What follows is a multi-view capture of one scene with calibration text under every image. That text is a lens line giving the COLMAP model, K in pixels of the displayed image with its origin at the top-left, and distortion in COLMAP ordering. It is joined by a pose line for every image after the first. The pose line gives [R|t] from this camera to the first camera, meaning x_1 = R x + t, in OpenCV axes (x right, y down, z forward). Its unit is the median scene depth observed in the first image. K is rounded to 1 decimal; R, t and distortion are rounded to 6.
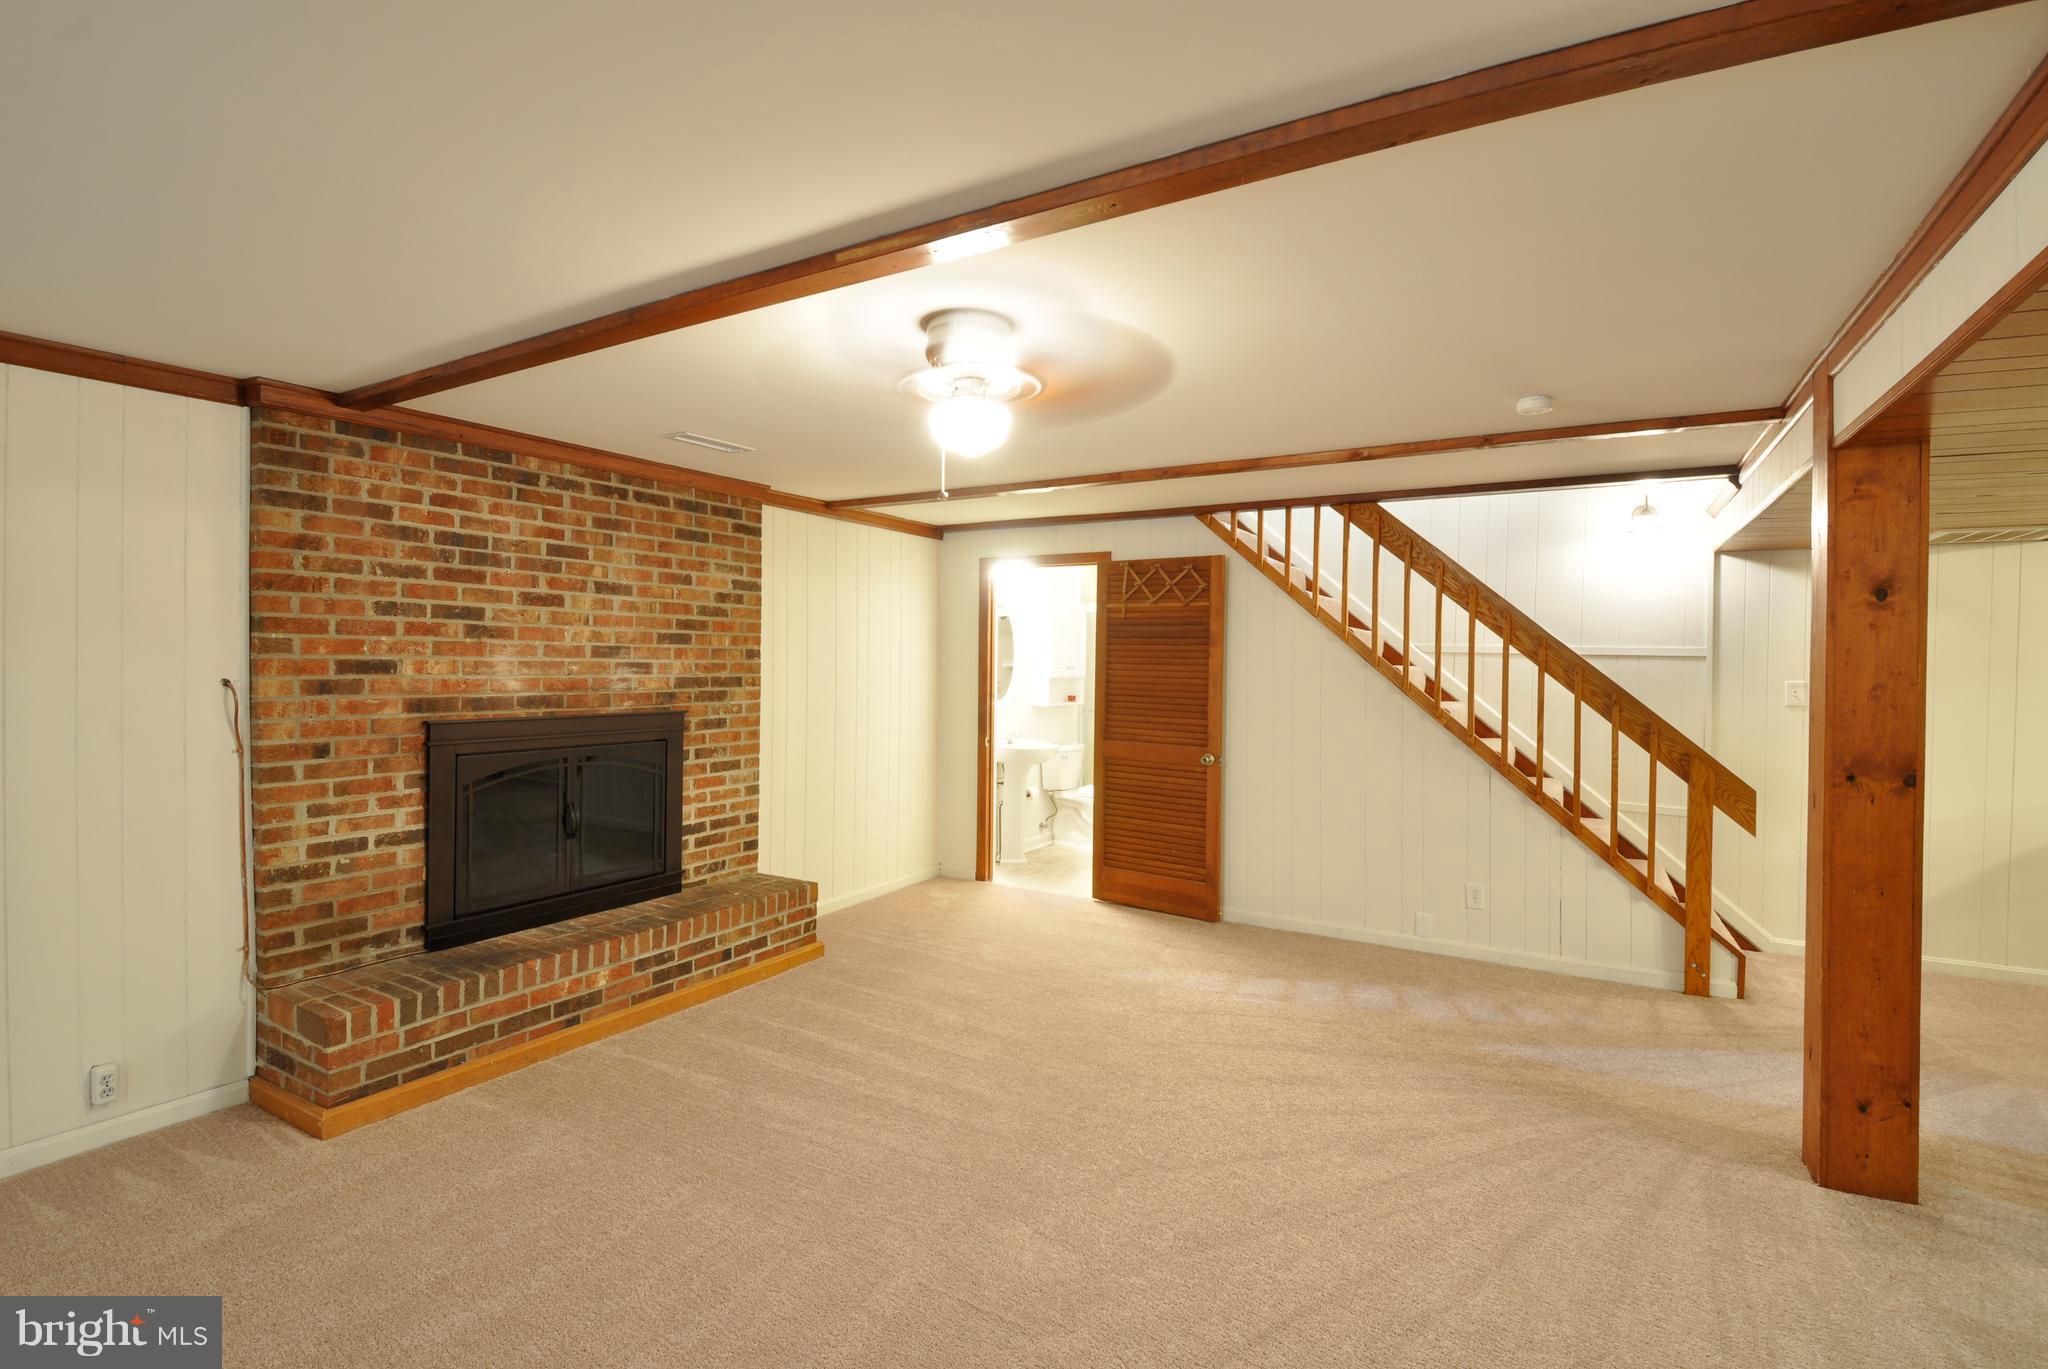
lens RADIAL K [[954.1, 0, 1028.7], [0, 954.1, 672.7], [0, 0, 1]] dist [-0.003564, -0.001066]
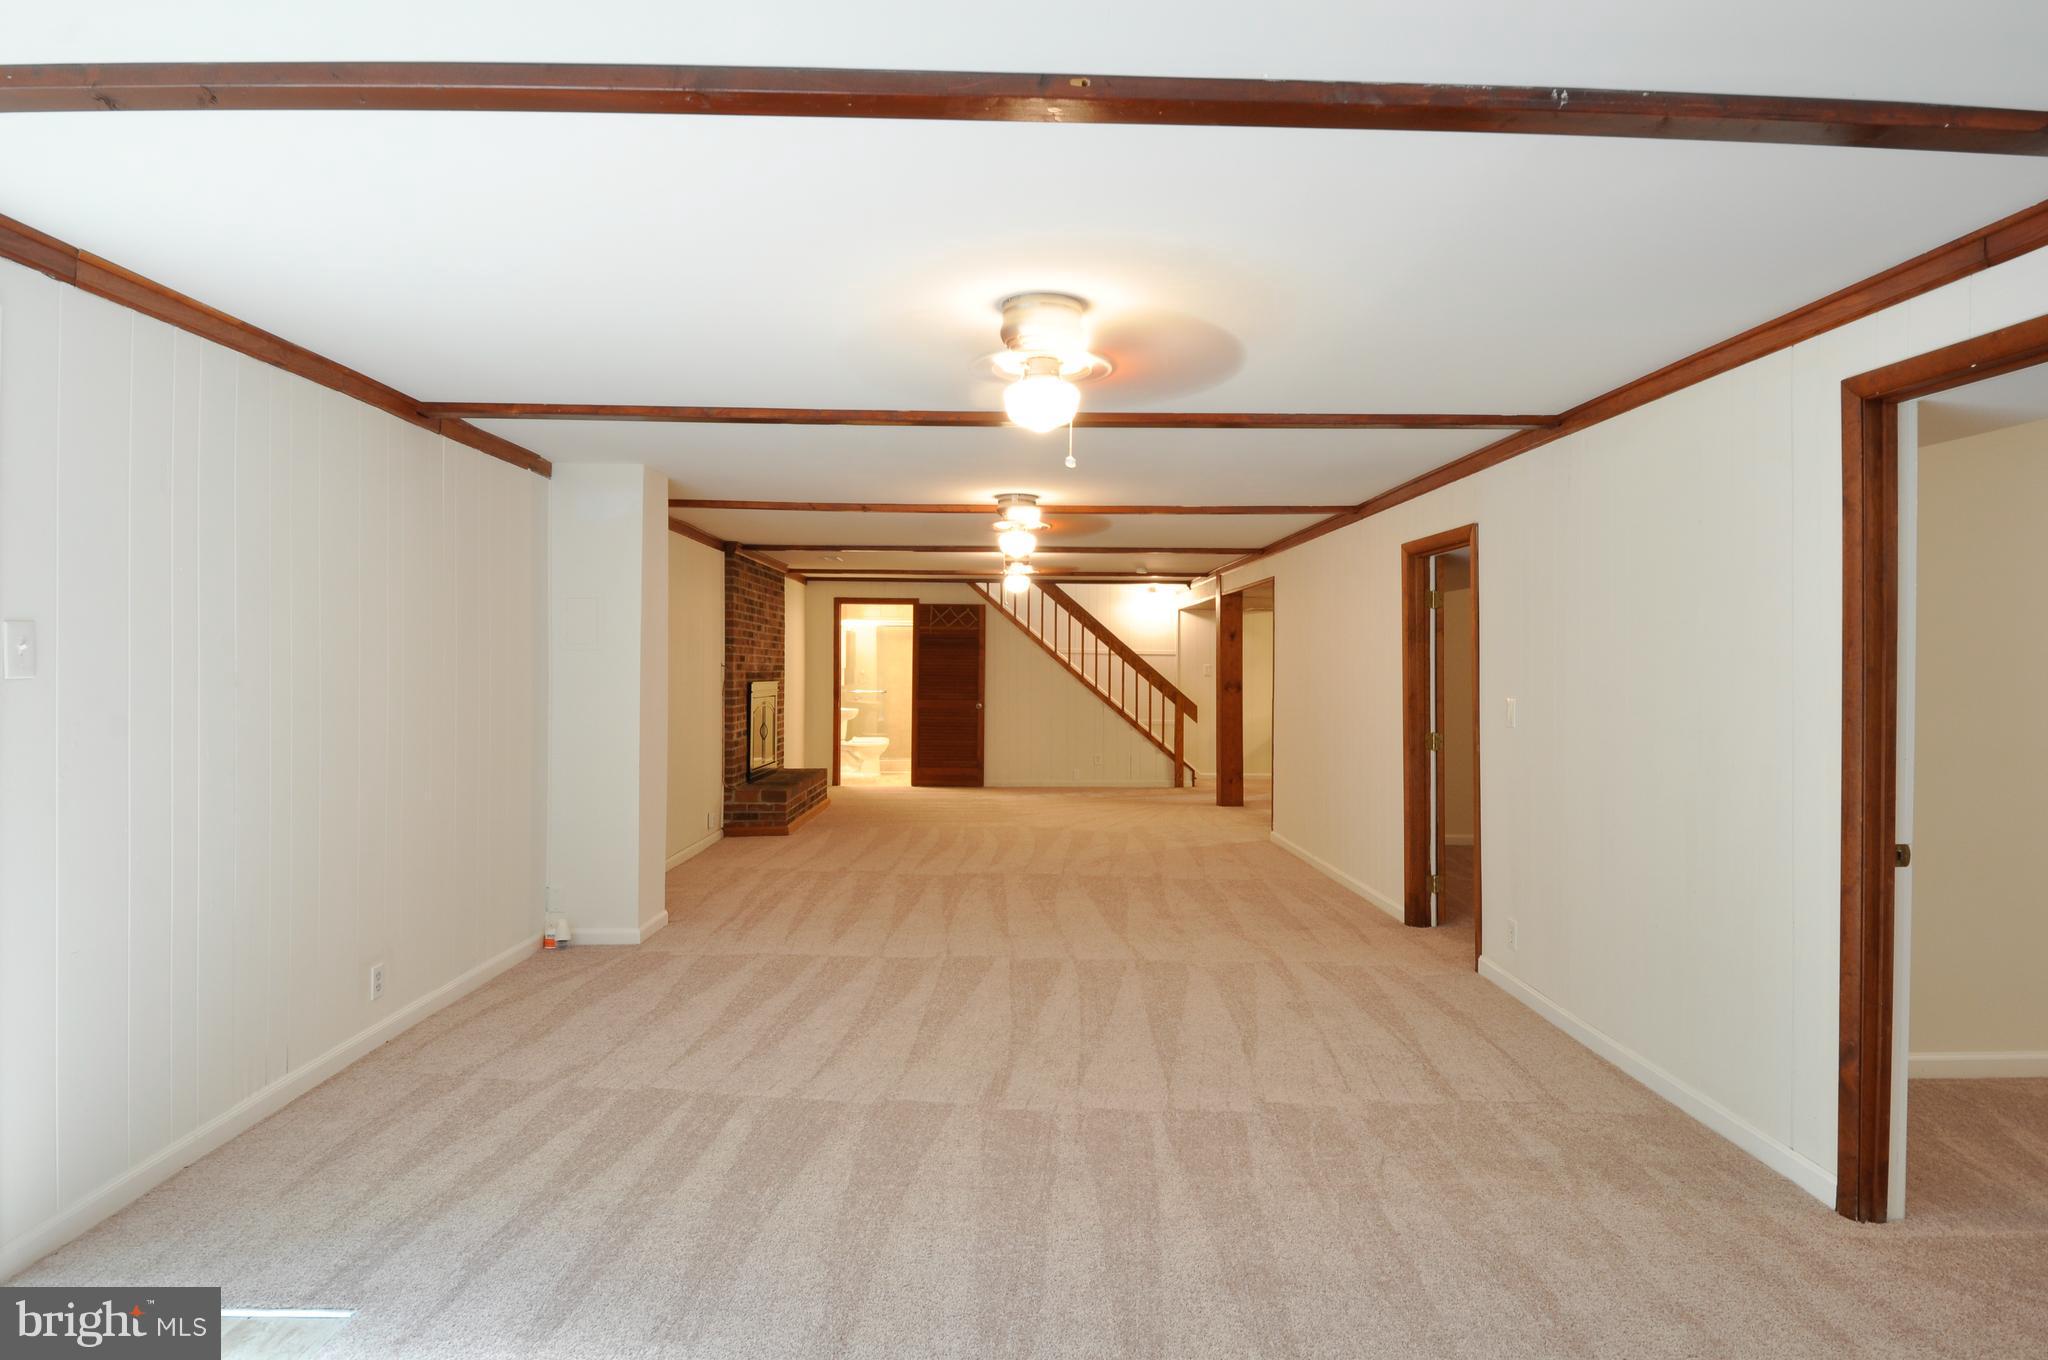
lens RADIAL K [[1125.5, 0, 1024.7], [0, 1125.5, 675.3], [0, 0, 1]] dist [0.001245, 0.000004]
pose [[0.855662, -0.008946, 0.517457, -1.078742], [0.009497, 0.999954, 0.001583, 0.026381], [-0.517448, 0.003560, 0.855707, -1.218668]]
